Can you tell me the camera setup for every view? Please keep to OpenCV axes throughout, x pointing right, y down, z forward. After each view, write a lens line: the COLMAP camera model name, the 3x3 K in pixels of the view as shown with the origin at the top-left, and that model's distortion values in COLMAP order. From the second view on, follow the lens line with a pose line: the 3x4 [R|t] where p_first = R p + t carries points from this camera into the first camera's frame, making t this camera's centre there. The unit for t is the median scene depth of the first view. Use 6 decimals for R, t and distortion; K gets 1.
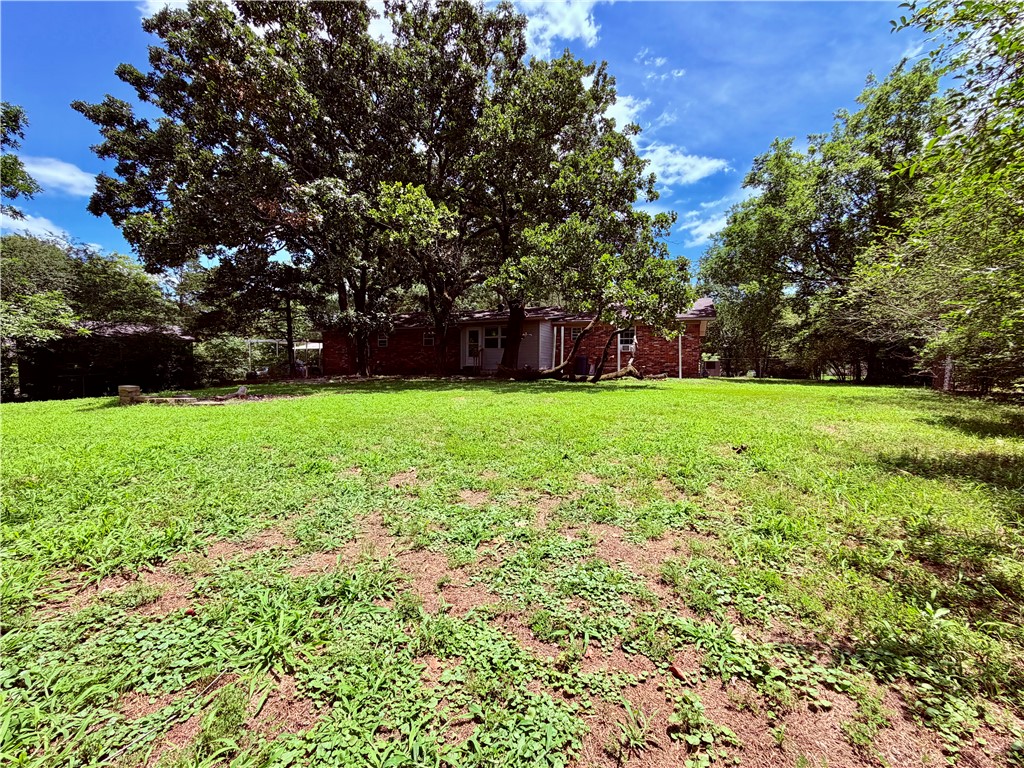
lens RADIAL K [[410.3, 0, 512.9], [0, 410.3, 383.5], [0, 0, 1]] dist [-0.001546, 0.000683]
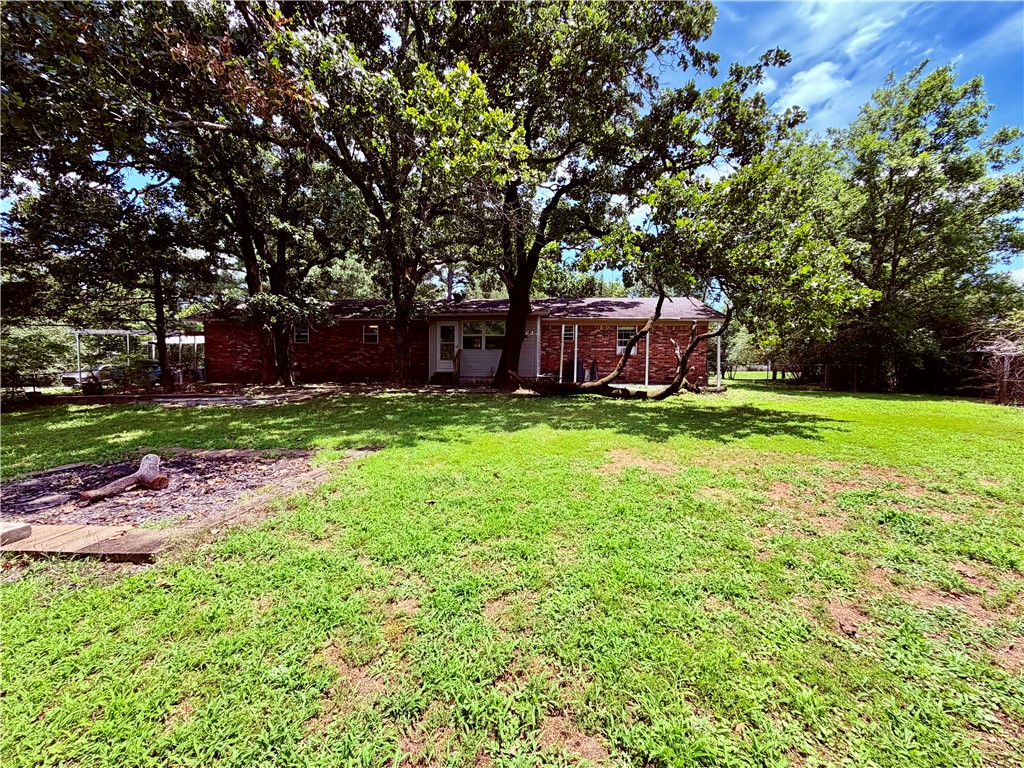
lens RADIAL K [[410.3, 0, 511.2], [0, 410.3, 382.1], [0, 0, 1]] dist [-0.001546, 0.000683]
pose [[0.963581, -0.011179, 0.267183, -0.185037], [0.007291, 0.999853, 0.015539, -0.034269], [-0.267317, -0.013025, 0.963521, 0.219798]]
